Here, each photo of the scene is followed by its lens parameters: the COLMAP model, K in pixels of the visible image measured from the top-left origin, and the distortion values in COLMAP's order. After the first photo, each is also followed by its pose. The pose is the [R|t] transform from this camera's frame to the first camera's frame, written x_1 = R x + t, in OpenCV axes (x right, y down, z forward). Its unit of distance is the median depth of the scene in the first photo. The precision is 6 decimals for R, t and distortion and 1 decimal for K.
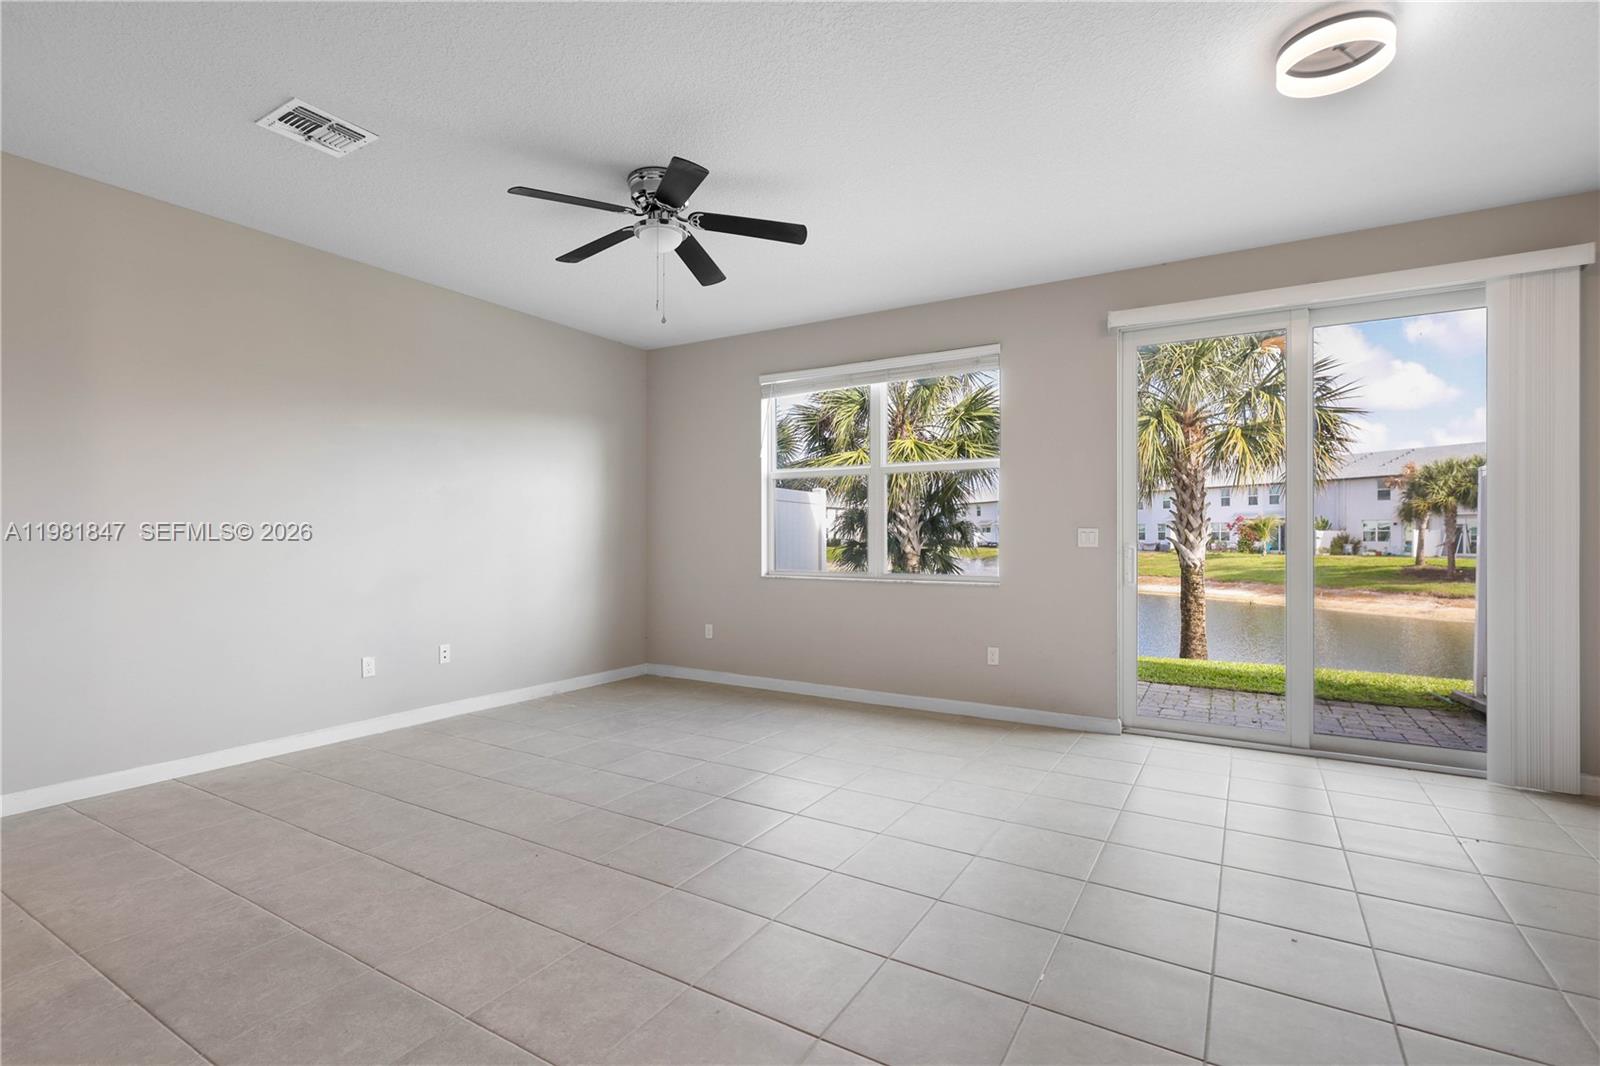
lens RADIAL K [[757.4, 0, 797.4], [0, 757.4, 528.2], [0, 0, 1]] dist [0.001382, -0.000617]
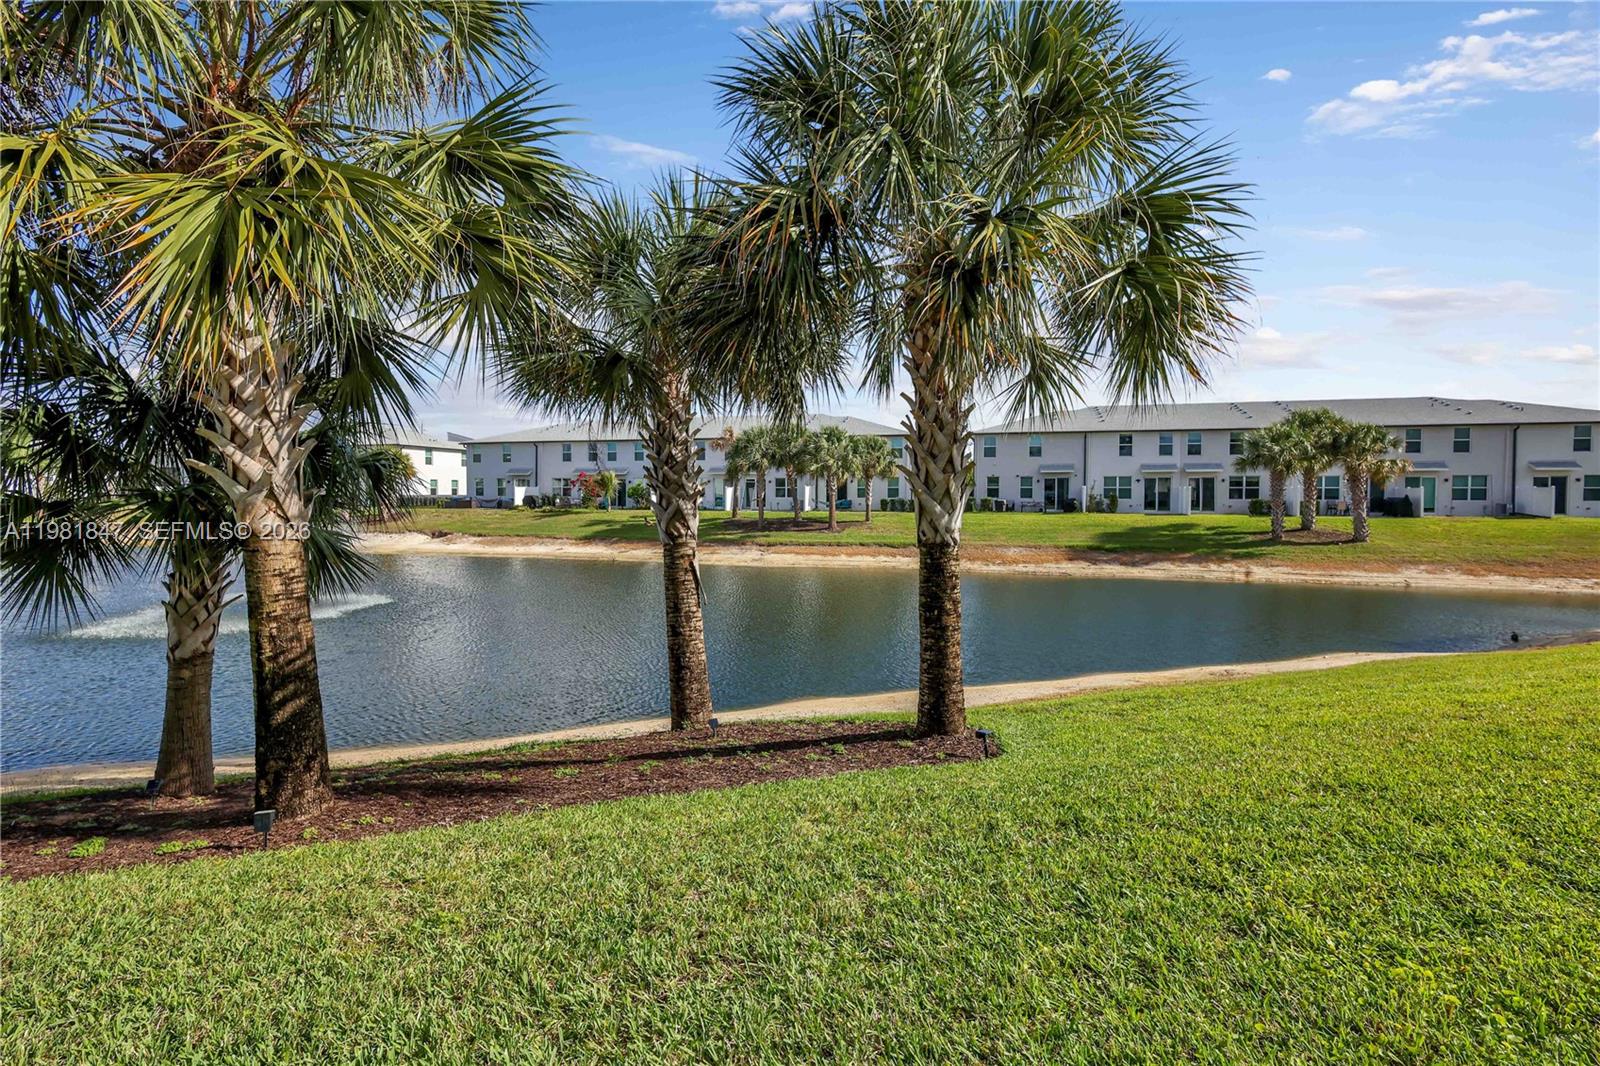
lens RADIAL K [[739.8, 0, 801.3], [0, 739.8, 489.1], [0, 0, 1]] dist [-0.000168, -0.000092]
pose [[0.629683, 0.006185, 0.776828, 0.120459], [-0.010904, 0.999940, 0.000878, 0.027336], [-0.776776, -0.009024, 0.629712, 1.581331]]
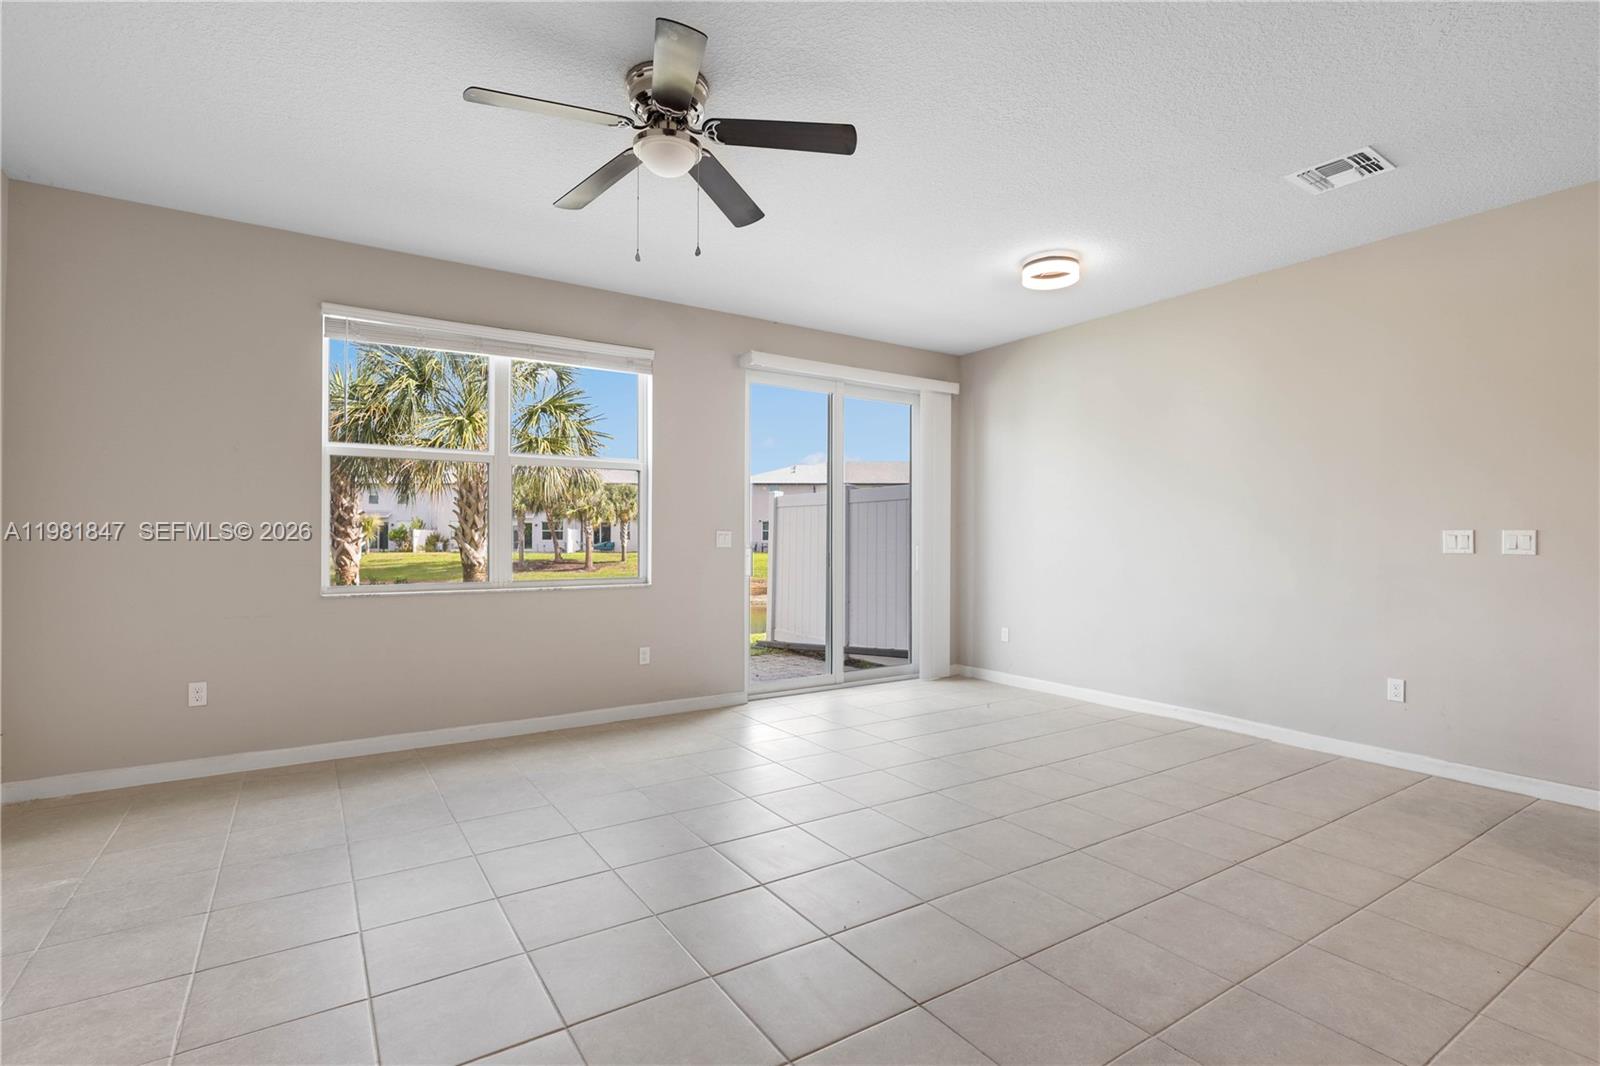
lens RADIAL K [[757.4, 0, 801.5], [0, 757.4, 529.2], [0, 0, 1]] dist [0.001382, -0.000617]
pose [[0.426721, 0.009217, 0.904336, -0.480473], [-0.012404, 0.999914, -0.004338, 0.000422], [-0.904298, -0.009366, 0.426798, 0.315292]]
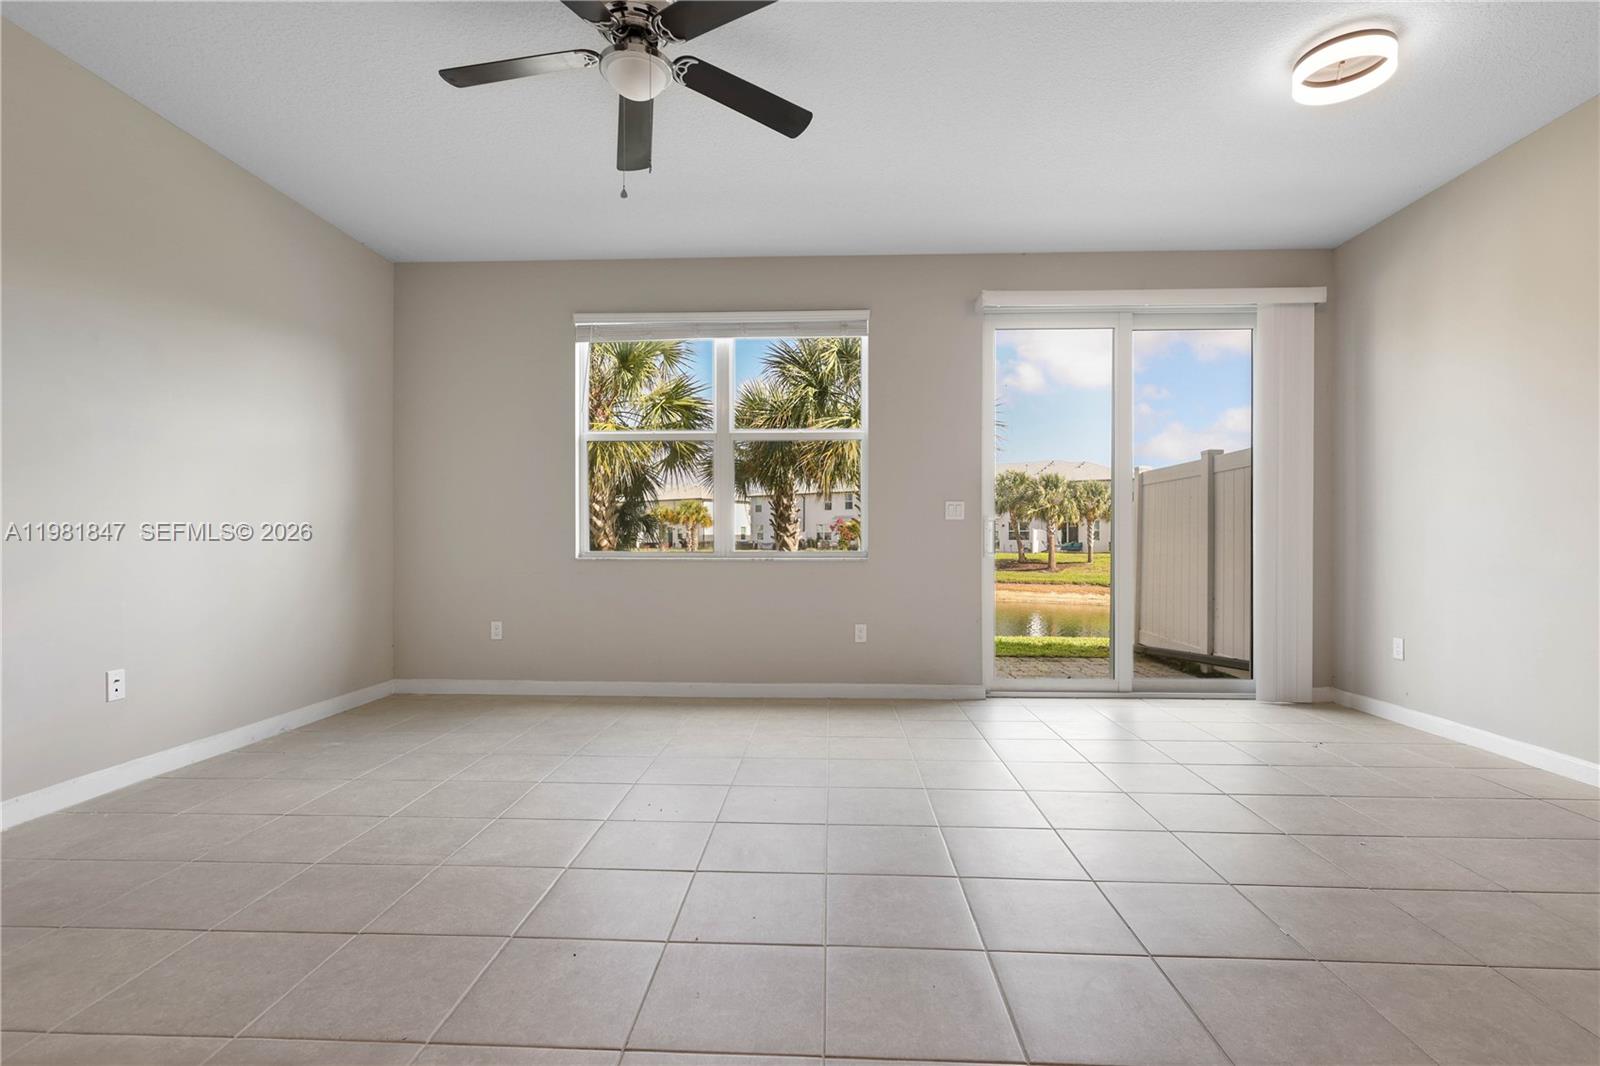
lens RADIAL K [[757.4, 0, 802.3], [0, 757.4, 537.7], [0, 0, 1]] dist [0.001382, -0.000617]
pose [[0.874823, -0.000412, 0.484443, -0.229758], [-0.004211, 0.999955, 0.008454, 0.032611], [-0.484424, -0.009436, 0.874782, 0.161527]]
